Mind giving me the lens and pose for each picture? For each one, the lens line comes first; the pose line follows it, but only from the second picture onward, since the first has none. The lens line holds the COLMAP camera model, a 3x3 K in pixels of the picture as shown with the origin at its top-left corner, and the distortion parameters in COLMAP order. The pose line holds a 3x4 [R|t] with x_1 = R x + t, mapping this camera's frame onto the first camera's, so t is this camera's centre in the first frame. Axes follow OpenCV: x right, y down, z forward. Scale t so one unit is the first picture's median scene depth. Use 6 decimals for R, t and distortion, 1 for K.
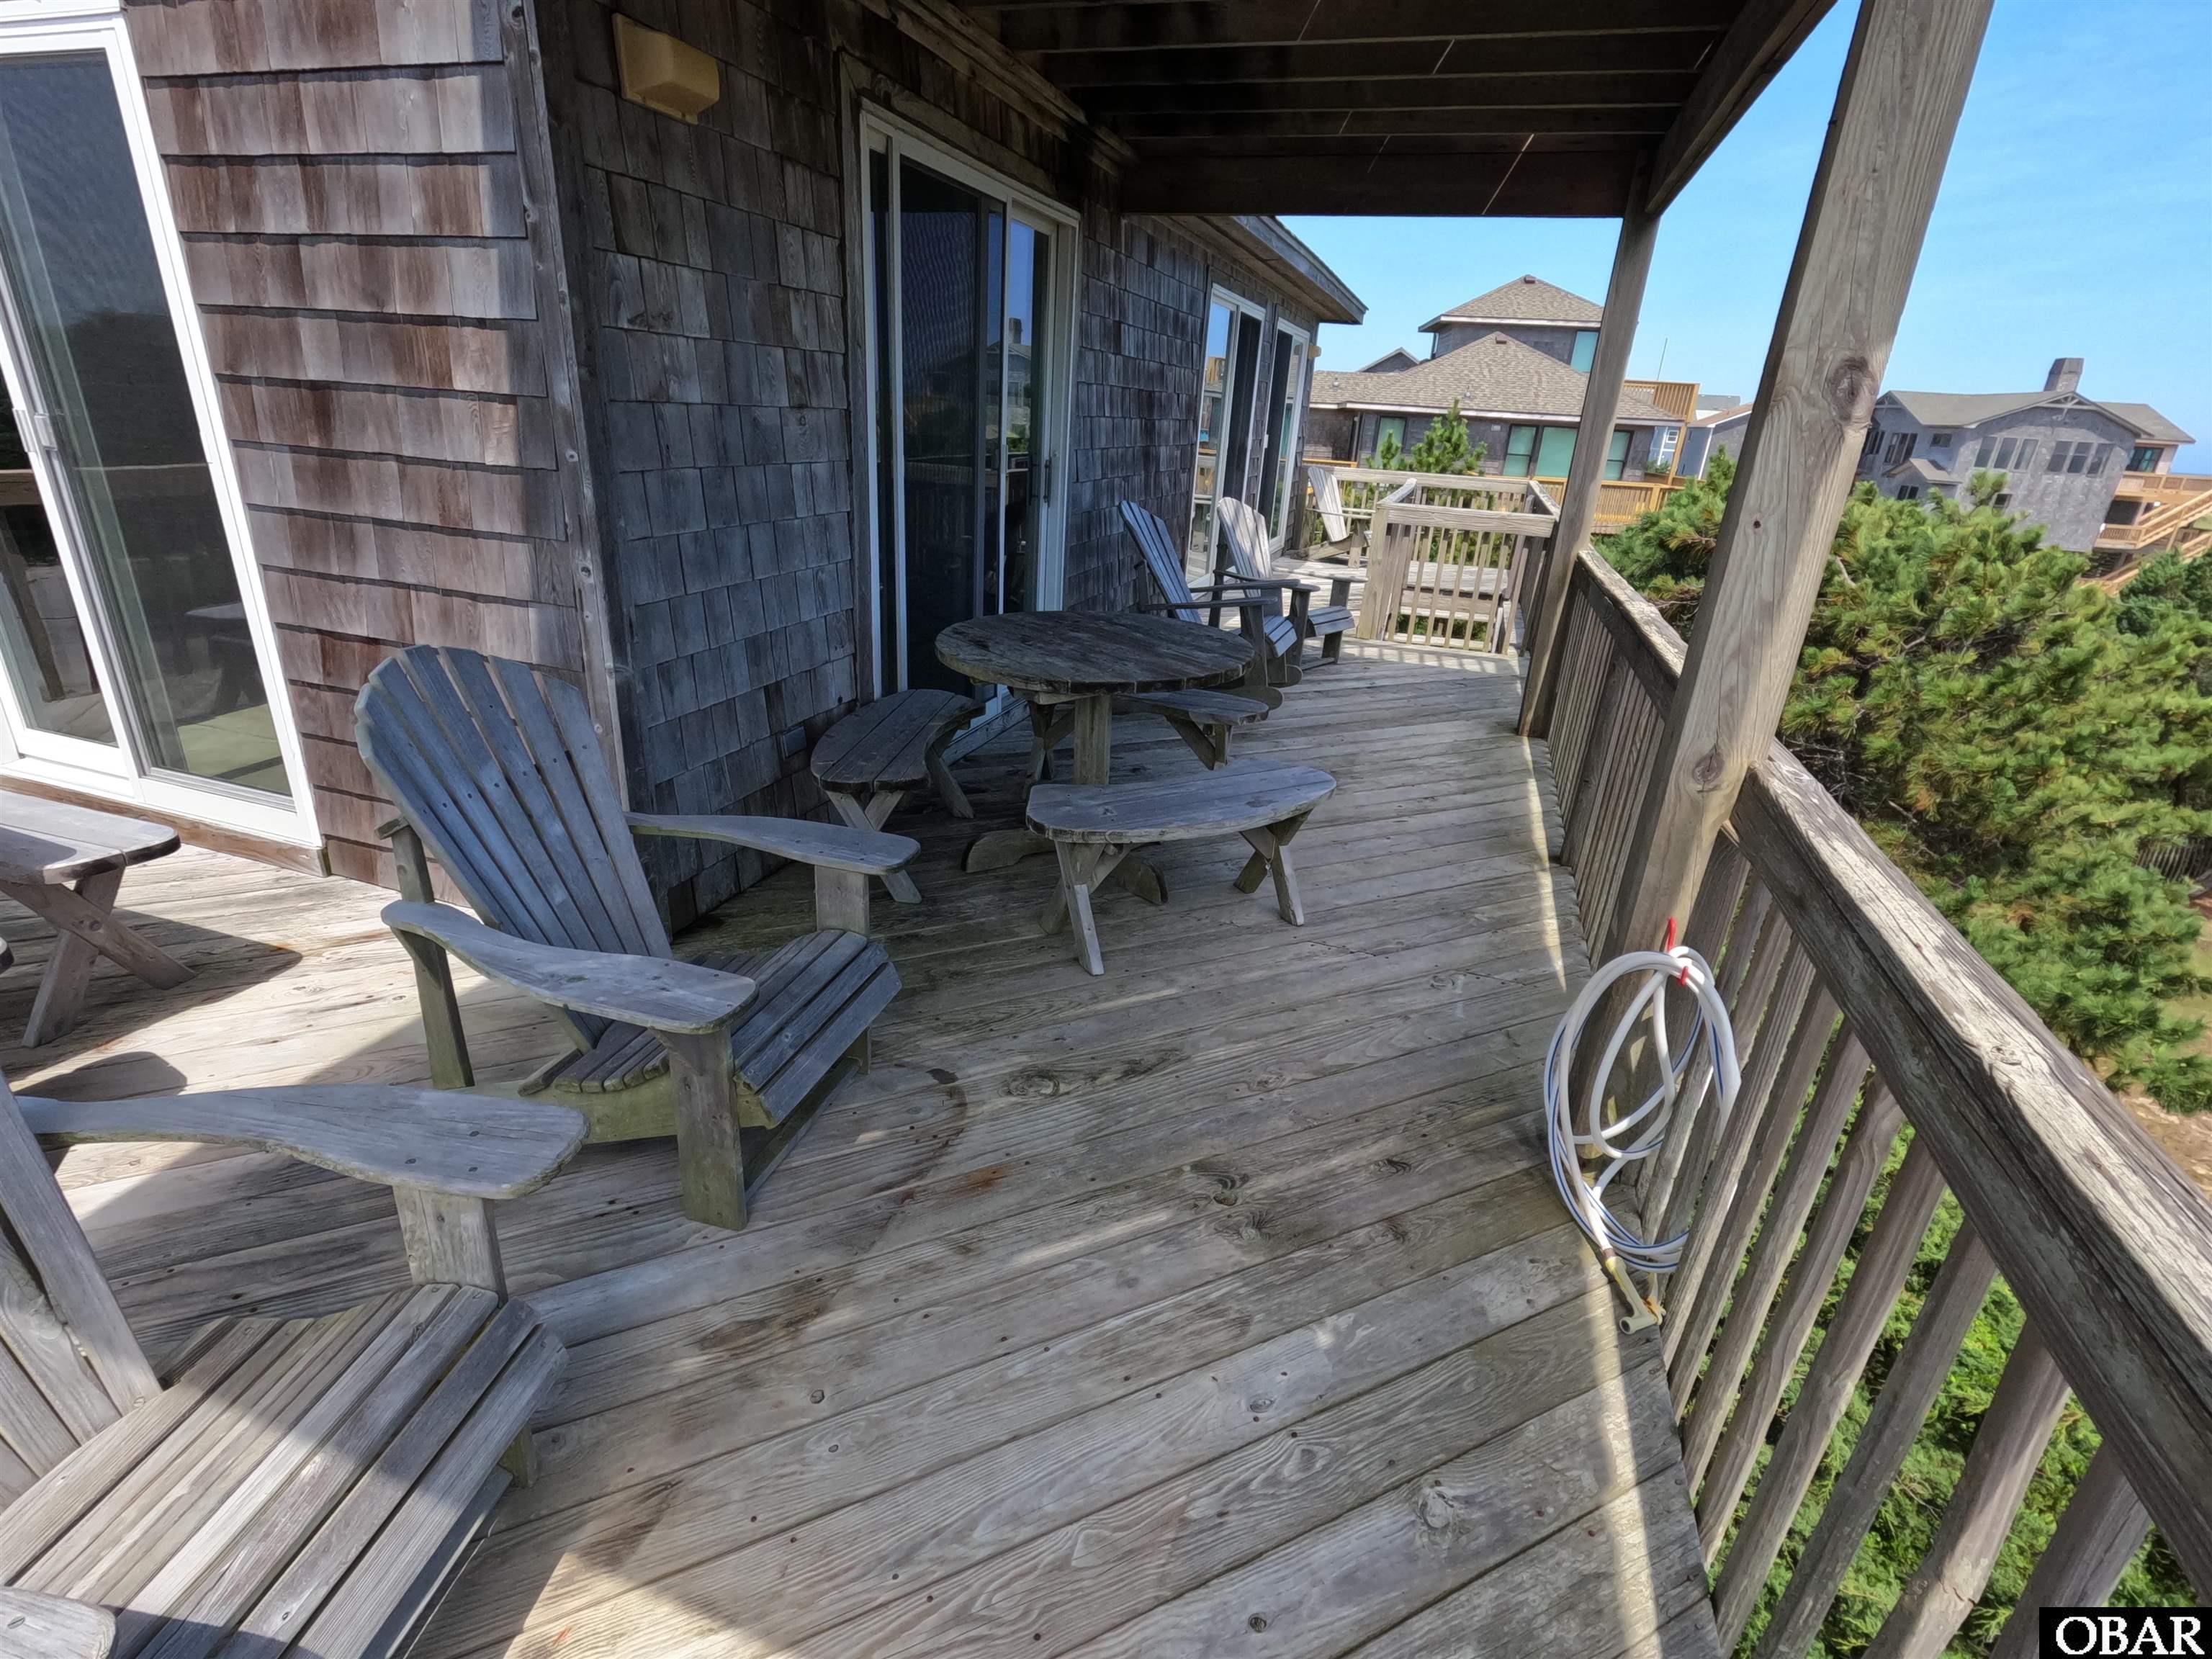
lens RADIAL K [[1058.3, 0, 1096.9], [0, 1058.3, 826.7], [0, 0, 1]] dist [-0.003977, -0.000534]
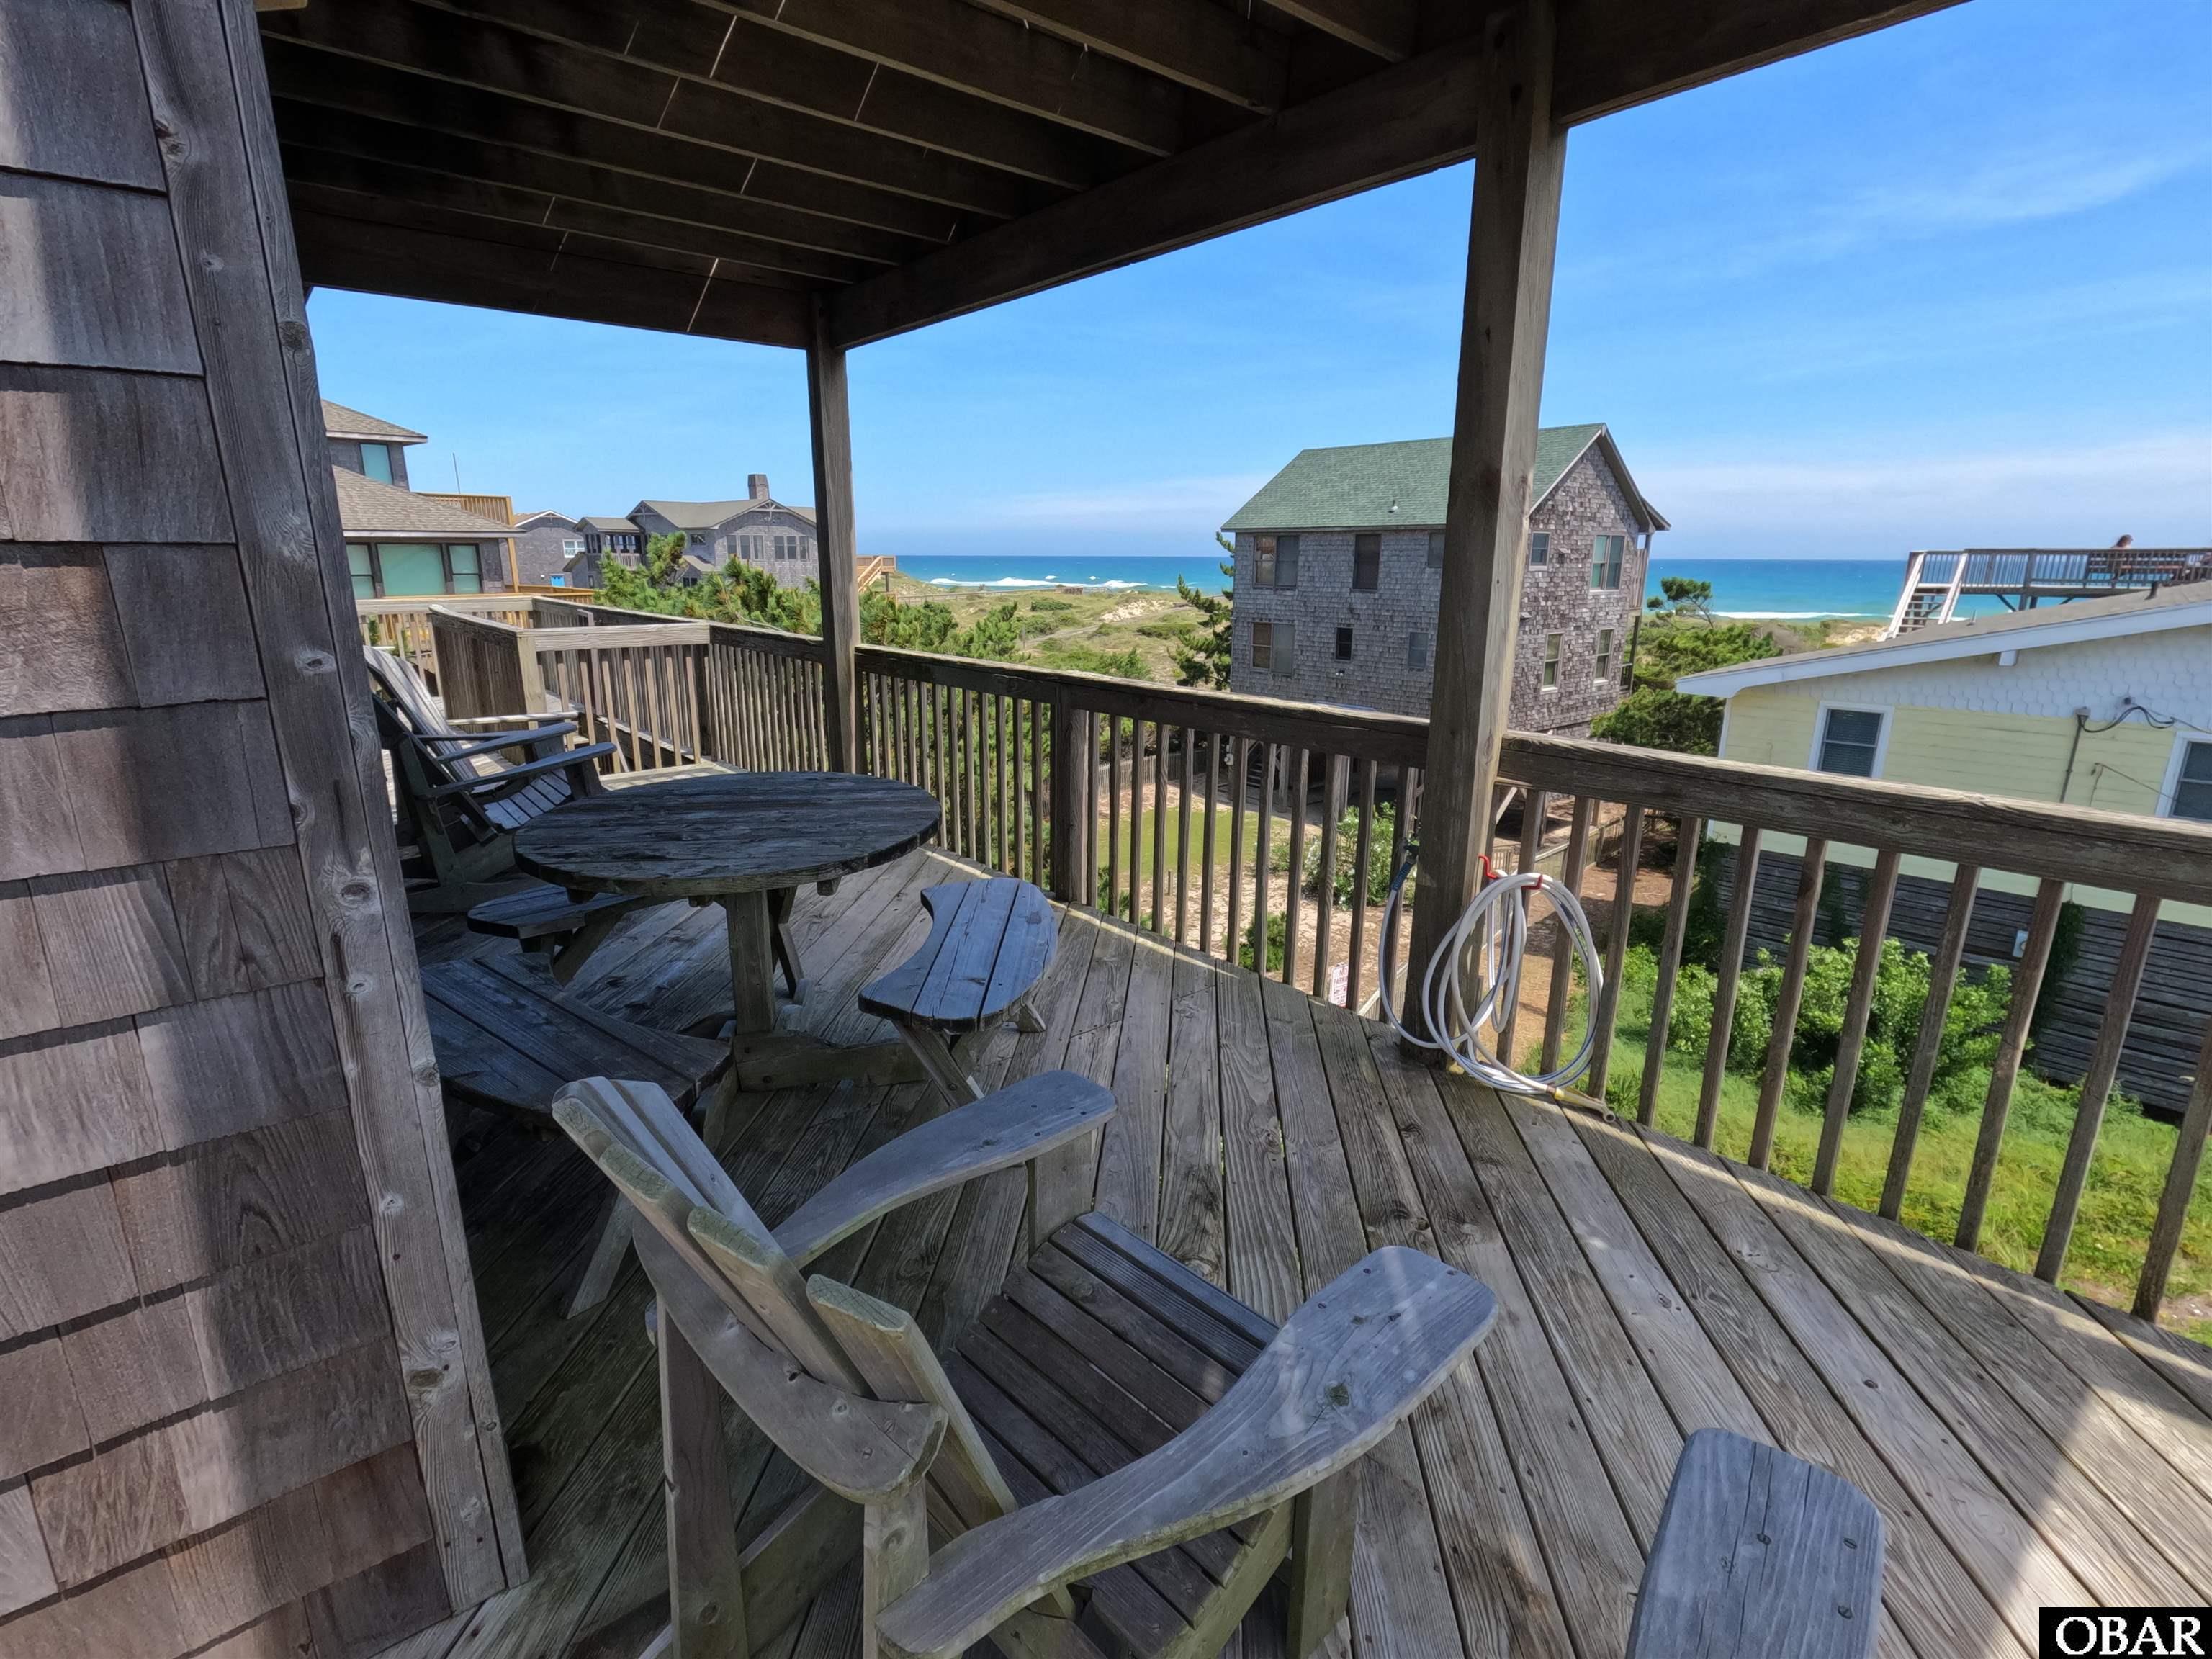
lens RADIAL K [[1058.3, 0, 1096.9], [0, 1058.3, 826.7], [0, 0, 1]] dist [-0.003977, -0.000534]
pose [[0.514099, -0.263171, 0.816360, -0.543843], [0.338778, 0.936684, 0.088616, -0.156425], [-0.787992, 0.231007, 0.570705, 0.362247]]
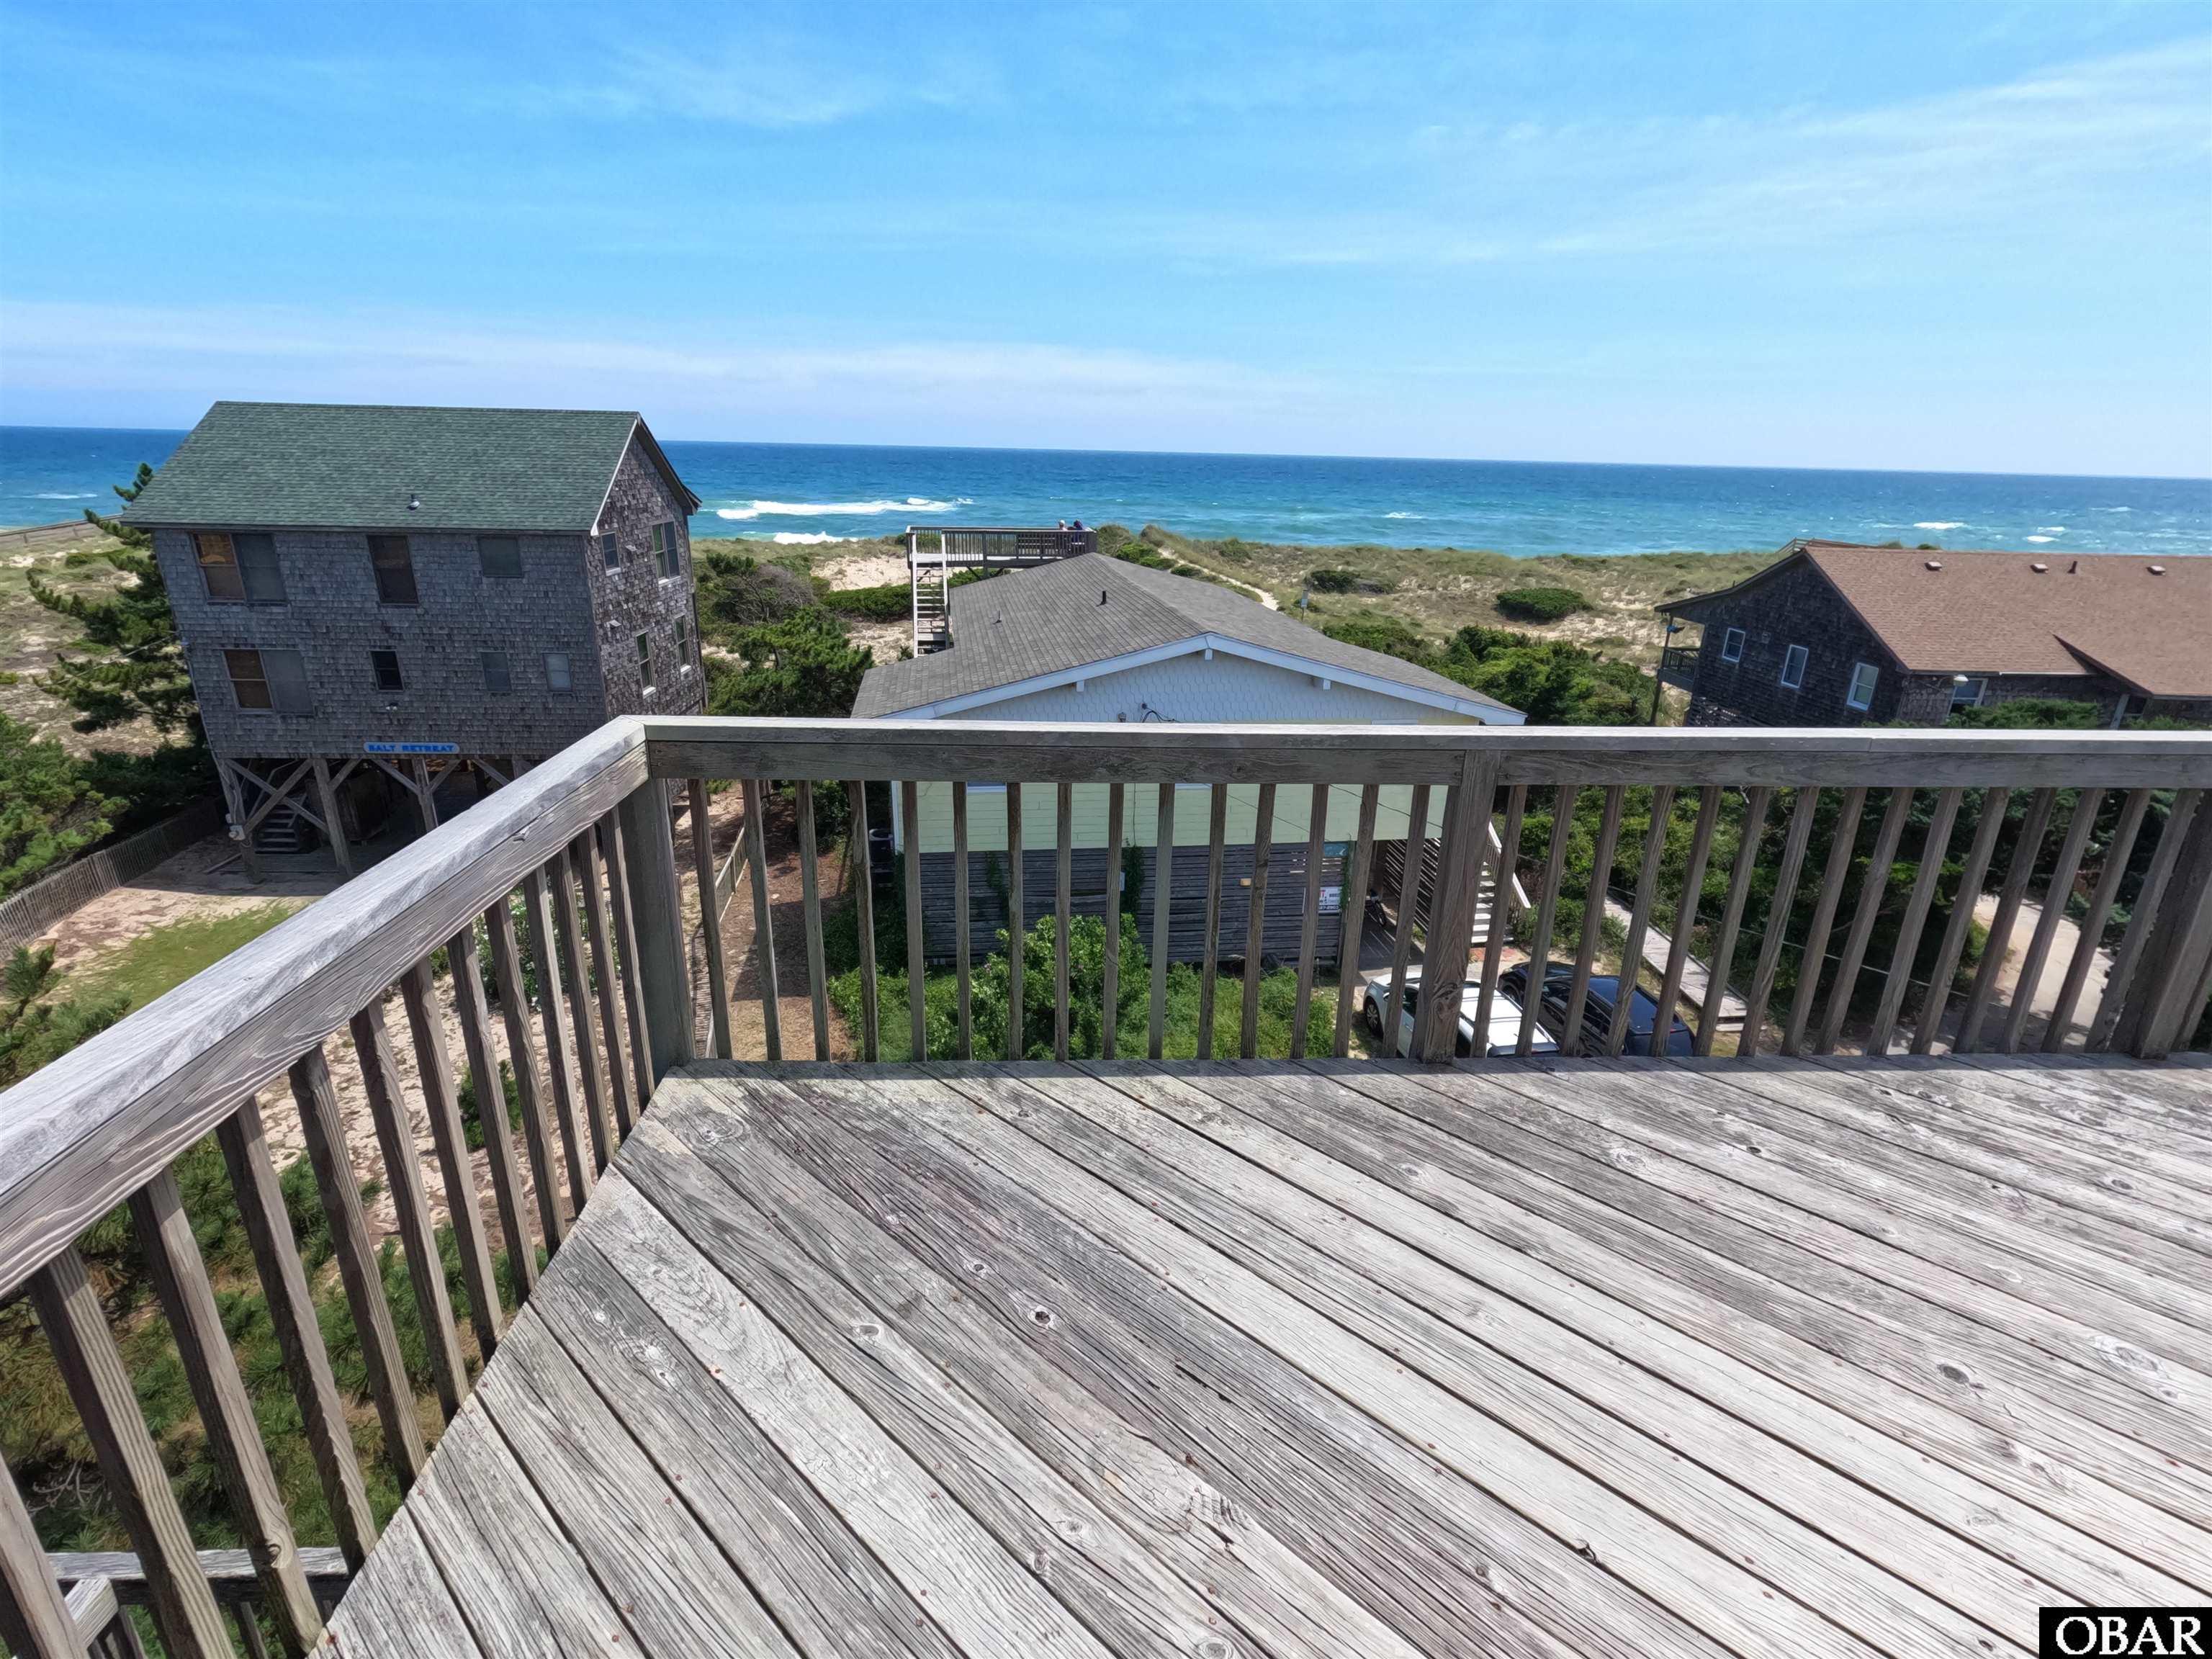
lens RADIAL K [[1050.7, 0, 1101.3], [0, 1050.7, 832.7], [0, 0, 1]] dist [0.002328, -0.000020]
pose [[-0.377556, -0.377482, 0.845552, -0.026058], [0.302993, 0.812508, 0.498022, -1.444002], [-0.875013, 0.444227, -0.192392, 1.163482]]
